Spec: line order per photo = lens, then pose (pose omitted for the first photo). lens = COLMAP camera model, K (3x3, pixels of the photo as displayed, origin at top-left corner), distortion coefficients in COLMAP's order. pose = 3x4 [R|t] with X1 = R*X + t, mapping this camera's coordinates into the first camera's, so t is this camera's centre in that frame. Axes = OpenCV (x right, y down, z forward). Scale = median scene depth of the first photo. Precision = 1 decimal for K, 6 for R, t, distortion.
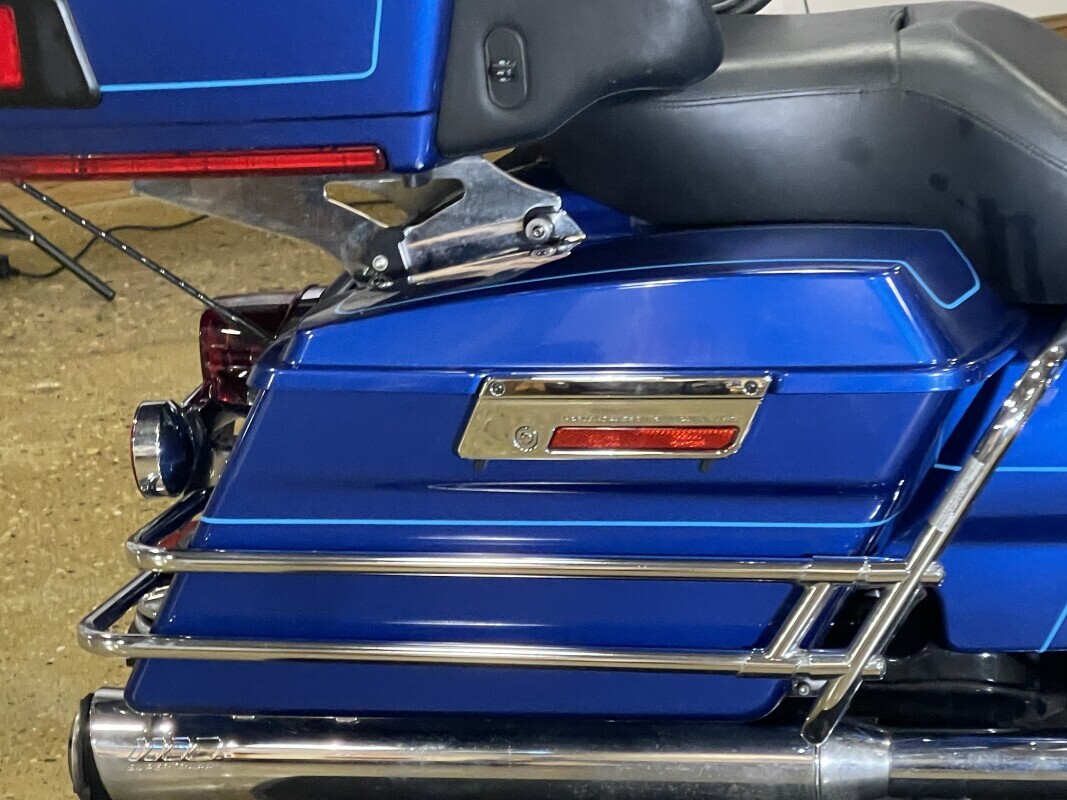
lens RADIAL K [[3113.6, 0, 527.5], [0, 3113.6, 403.5], [0, 0, 1]] dist [0.170175, 0.000000]
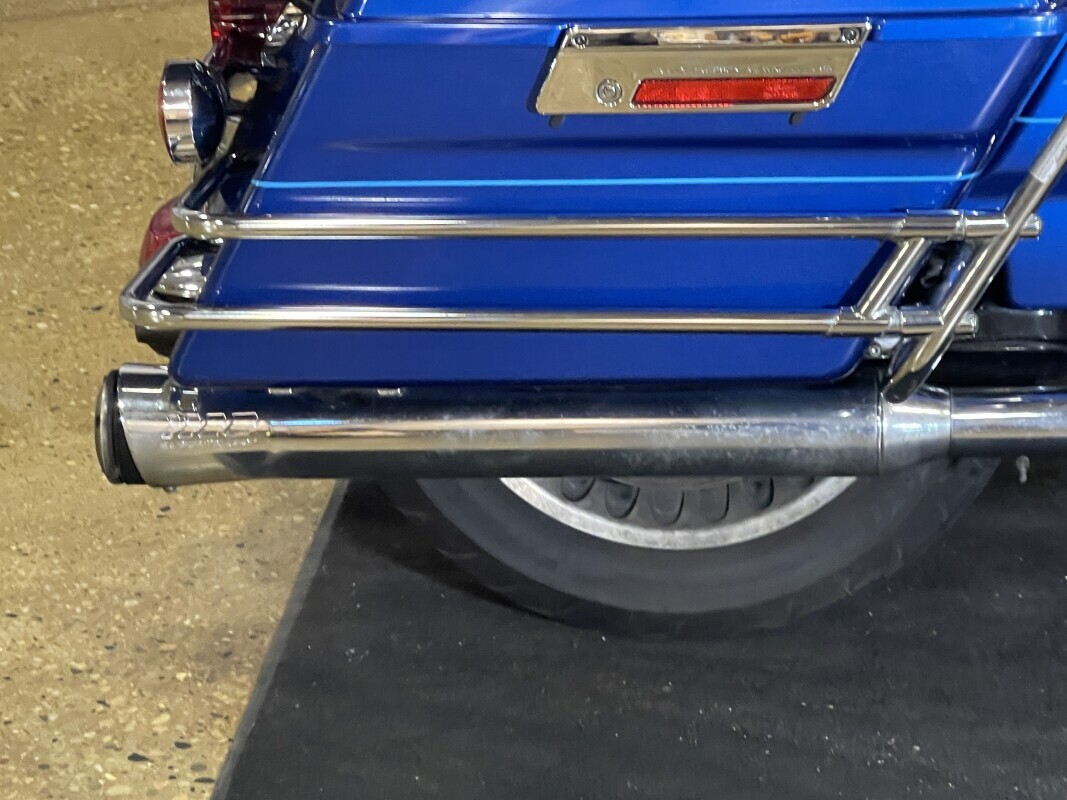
lens RADIAL K [[3113.6, 0, 535.6], [0, 3113.6, 396.0], [0, 0, 1]] dist [0.170175, 0.000000]
pose [[0.994442, -0.019787, 0.103405, -0.117993], [0.010080, 0.995562, 0.093569, 0.013504], [-0.104798, -0.092007, 0.990228, 0.043735]]
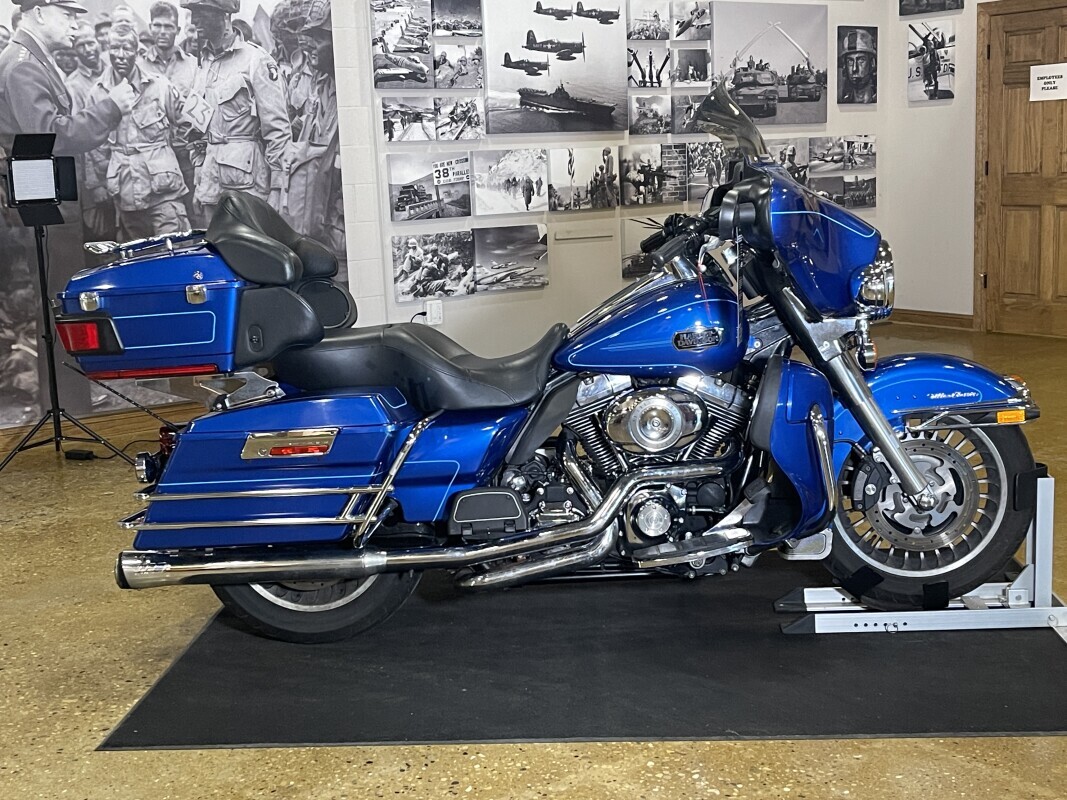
lens RADIAL K [[1491.9, 0, 535.7], [0, 1491.9, 400.5], [0, 0, 1]] dist [0.082220, 0.000000]
pose [[0.992079, -0.020712, 0.123895, 0.084069], [0.035800, 0.992028, -0.120823, 0.146788], [-0.120405, 0.124301, 0.984912, -0.520543]]
